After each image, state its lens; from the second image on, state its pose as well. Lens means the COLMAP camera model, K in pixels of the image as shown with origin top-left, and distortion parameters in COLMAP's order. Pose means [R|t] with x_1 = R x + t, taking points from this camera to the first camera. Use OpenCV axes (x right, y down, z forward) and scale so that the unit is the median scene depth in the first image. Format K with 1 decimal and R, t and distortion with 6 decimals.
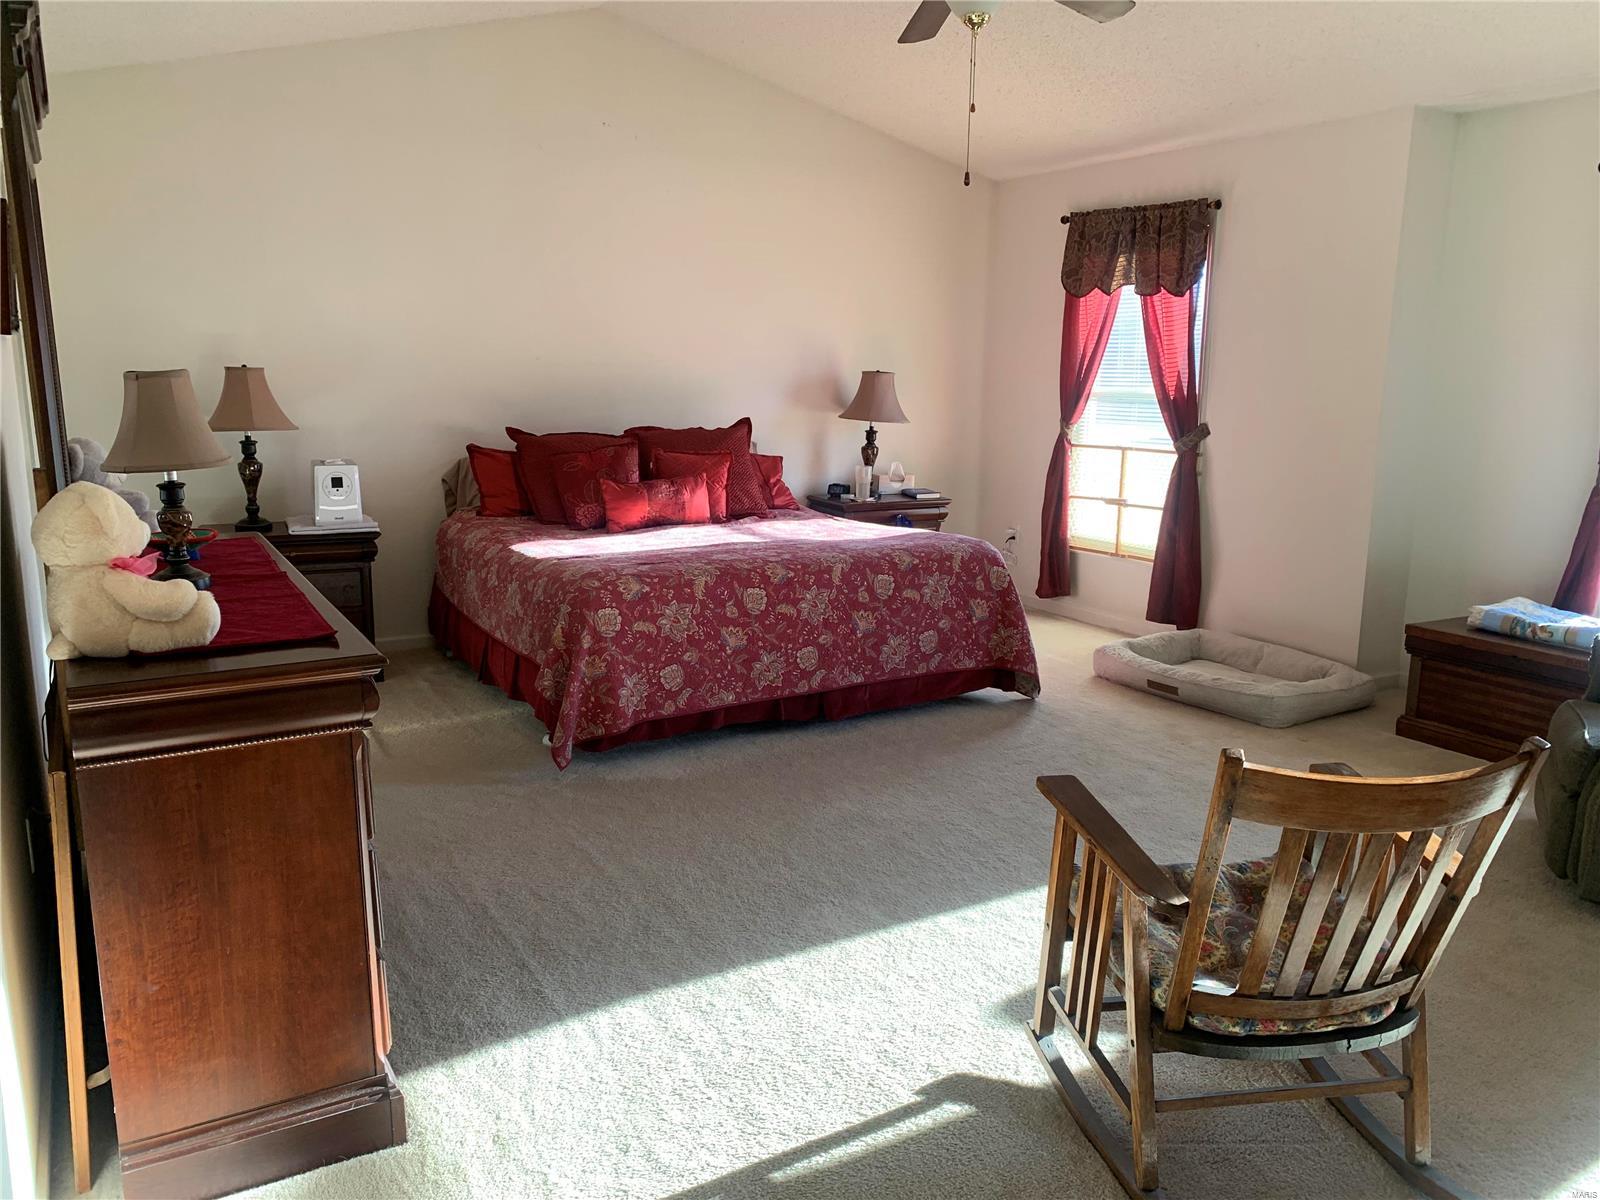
lens RADIAL K [[1216.3, 0, 801.0], [0, 1216.3, 587.6], [0, 0, 1]] dist [0.082848, -0.131426]
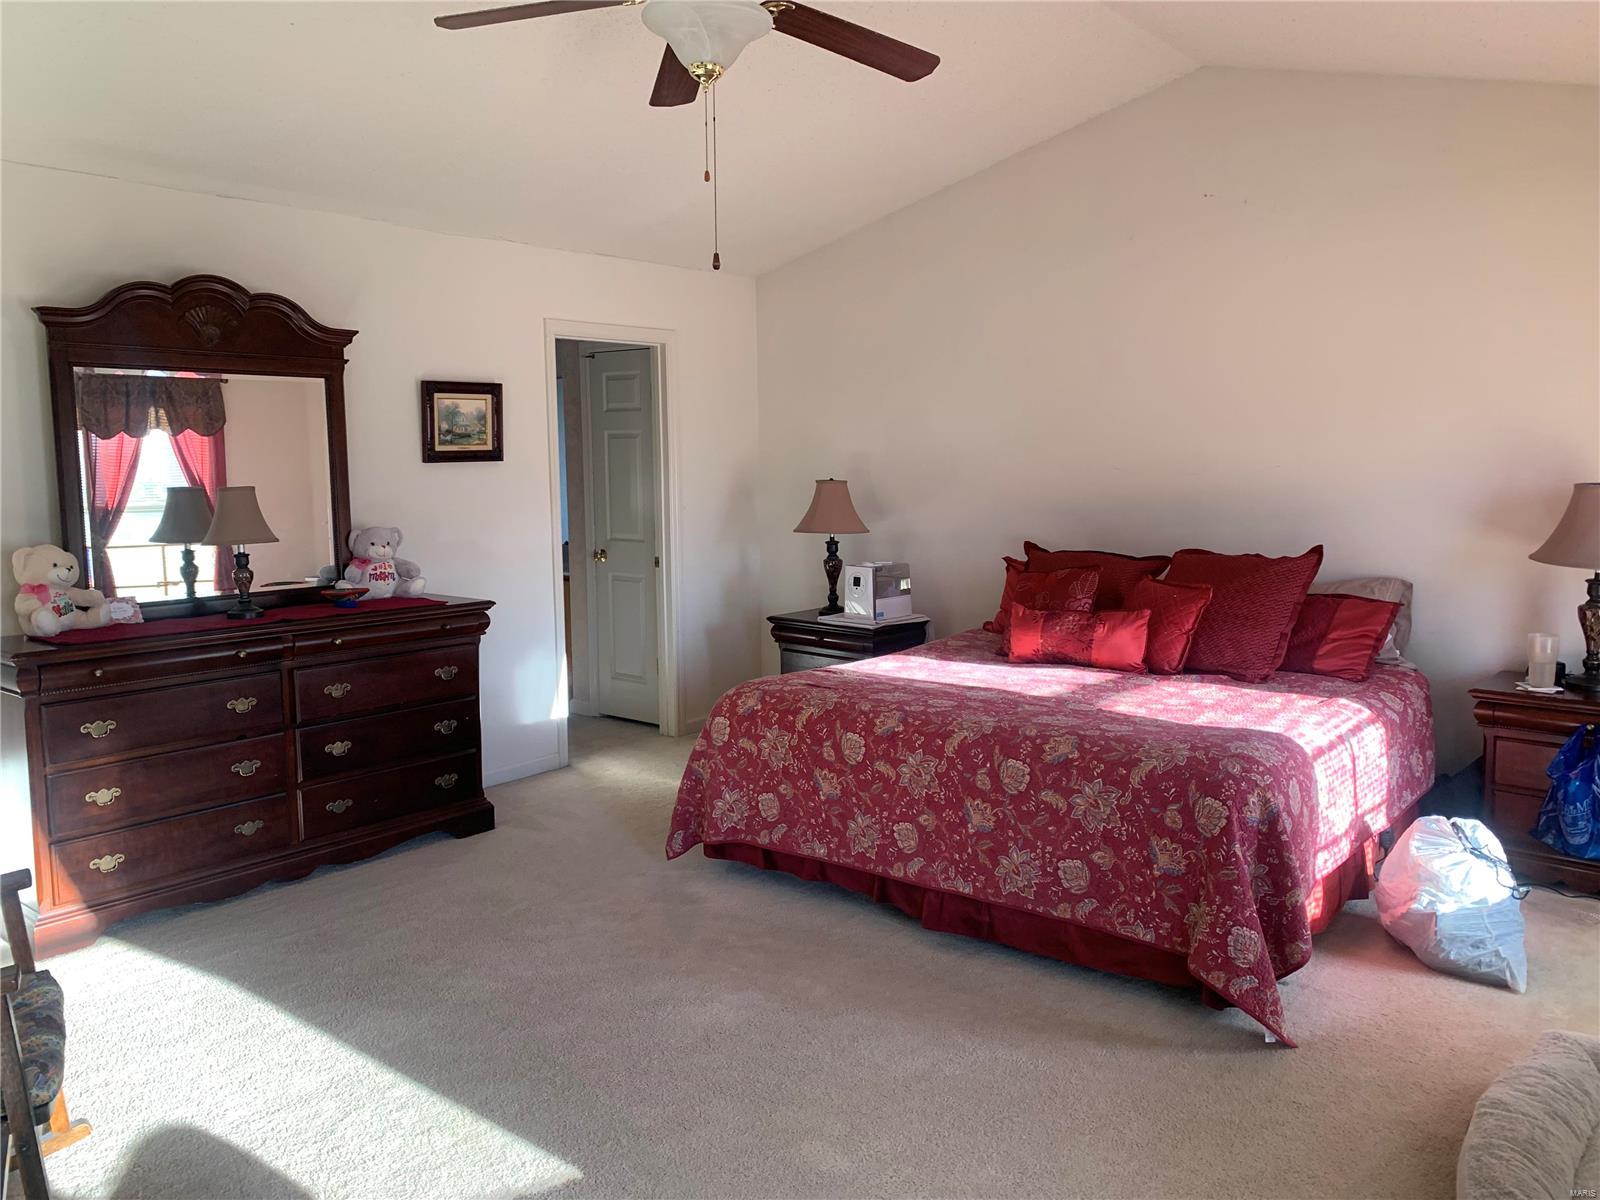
lens RADIAL K [[1216.3, 0, 801.0], [0, 1216.3, 587.6], [0, 0, 1]] dist [0.082848, -0.131426]
pose [[0.357693, 0.086746, -0.929801, 0.649533], [-0.159805, 0.986675, 0.030575, -0.106792], [0.920064, 0.137650, 0.366789, 0.546925]]
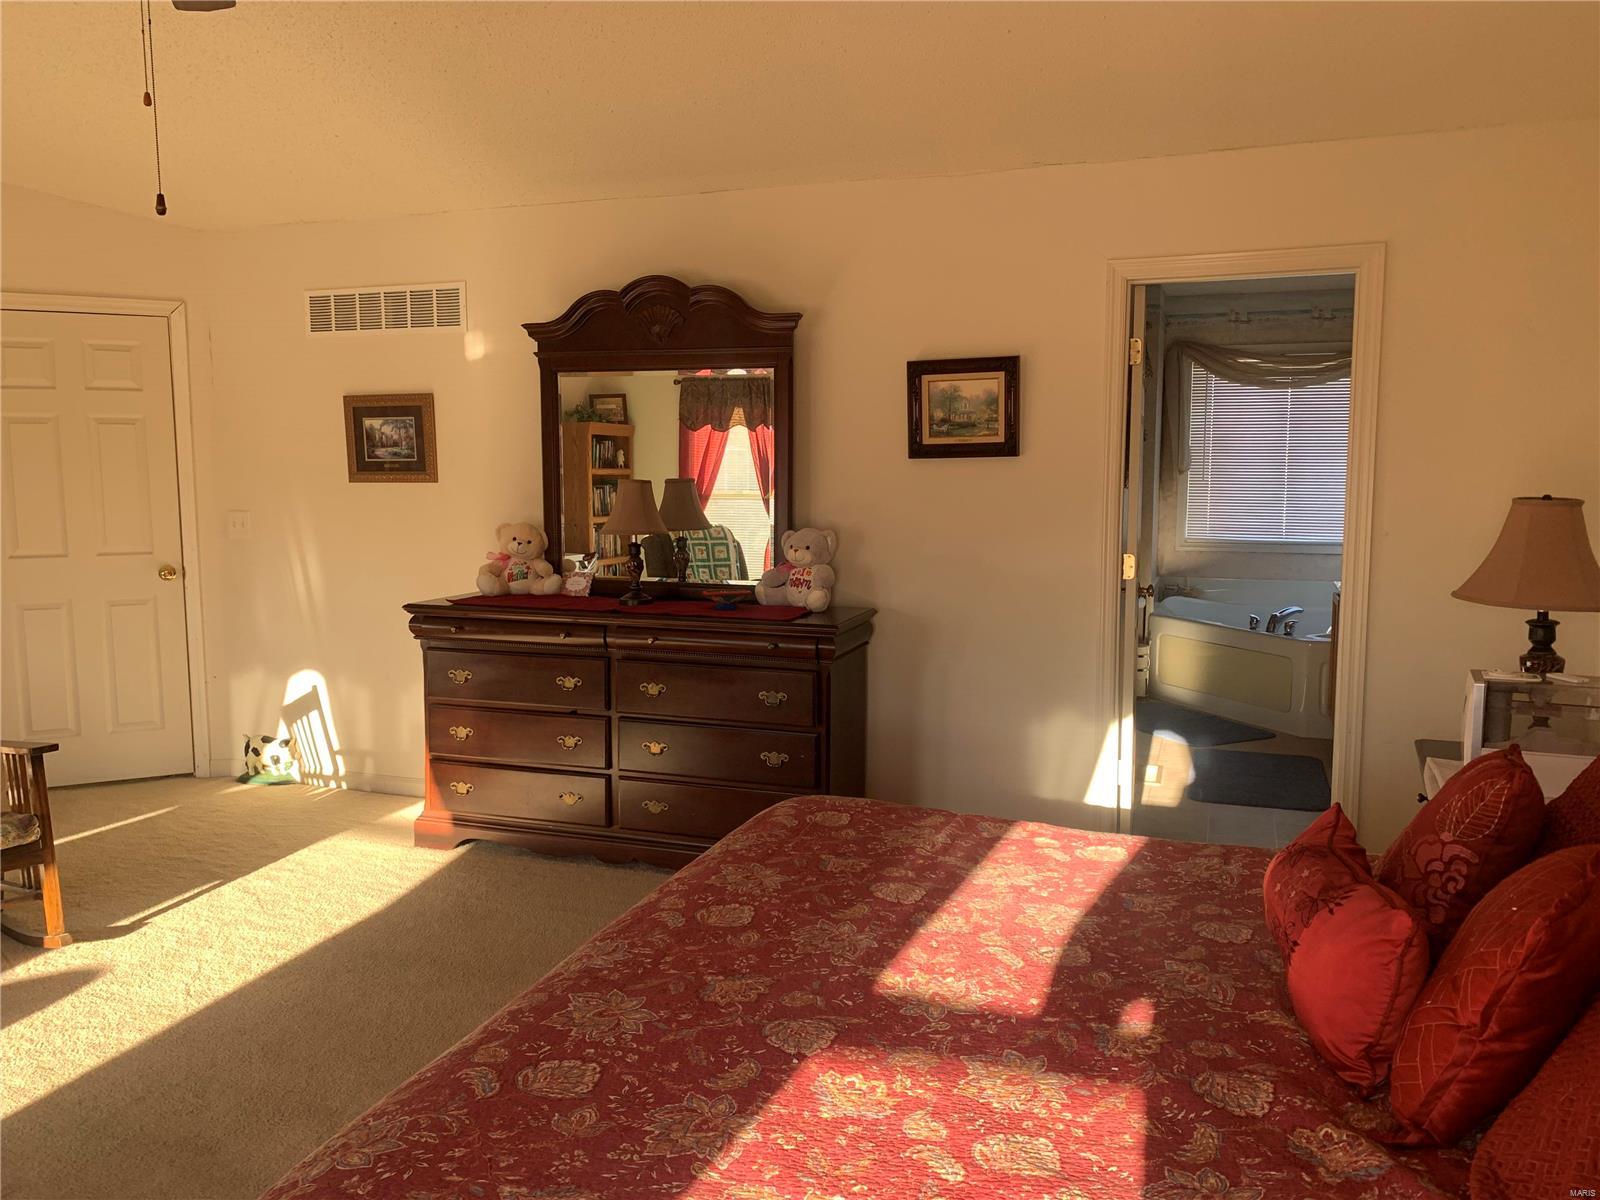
lens RADIAL K [[1216.3, 0, 801.0], [0, 1216.3, 587.6], [0, 0, 1]] dist [0.082848, -0.131426]
pose [[-0.757305, 0.064596, -0.649859, 0.216991], [-0.124611, 0.962520, 0.240889, -0.235293], [0.641062, 0.263406, -0.720872, 1.200860]]
